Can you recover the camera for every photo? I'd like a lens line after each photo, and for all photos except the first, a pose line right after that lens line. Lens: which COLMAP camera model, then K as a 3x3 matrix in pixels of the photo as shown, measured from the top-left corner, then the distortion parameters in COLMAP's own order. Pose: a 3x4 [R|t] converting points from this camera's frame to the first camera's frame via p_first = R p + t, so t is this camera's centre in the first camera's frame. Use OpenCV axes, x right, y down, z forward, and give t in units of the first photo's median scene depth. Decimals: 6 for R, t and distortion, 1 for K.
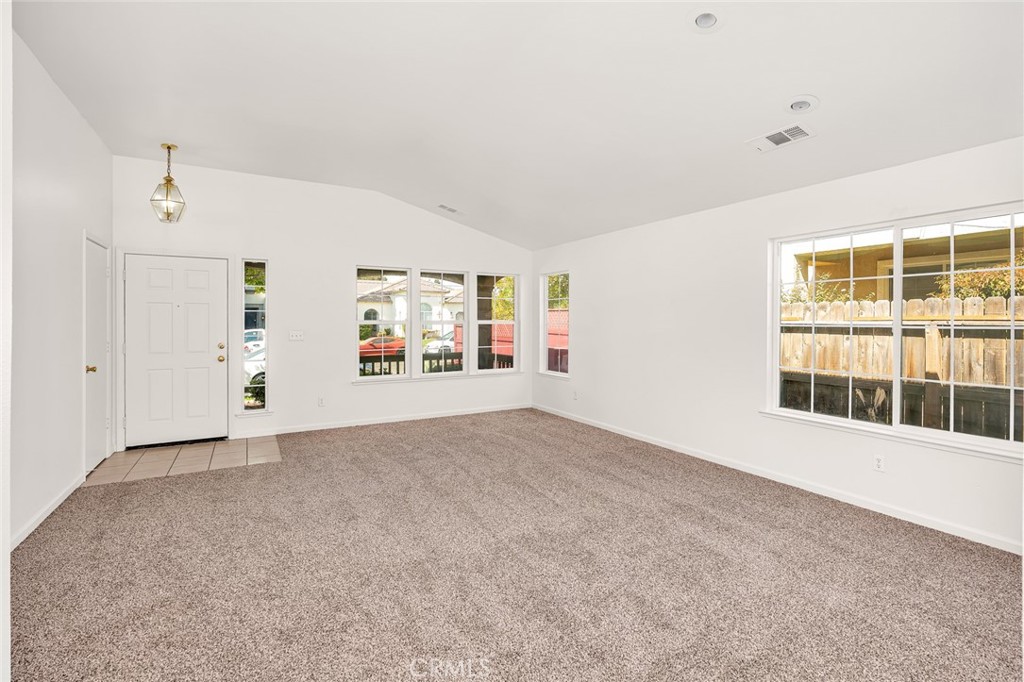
lens RADIAL K [[465.4, 0, 523.0], [0, 465.4, 324.1], [0, 0, 1]] dist [-0.002569, 0.000092]
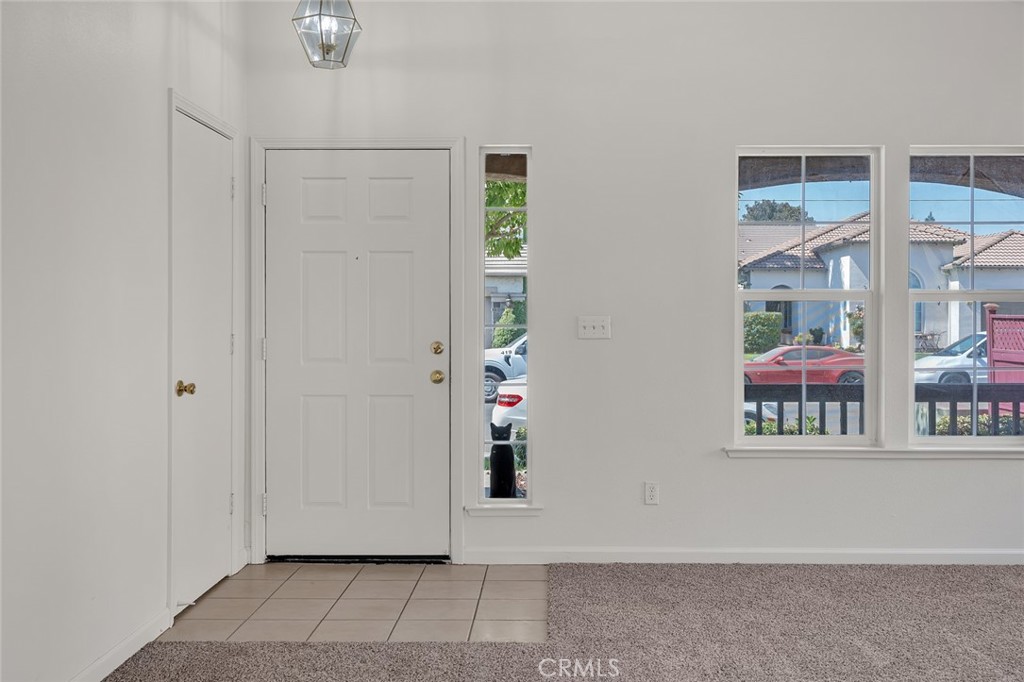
lens RADIAL K [[1032.4, 0, 515.1], [0, 1032.4, 319.9], [0, 0, 1]] dist [0.008710, 0.001216]
pose [[0.843284, 0.001723, -0.537466, -0.052219], [-0.000646, 0.999997, 0.002192, 0.015122], [0.537469, -0.001501, 0.843282, 0.178267]]
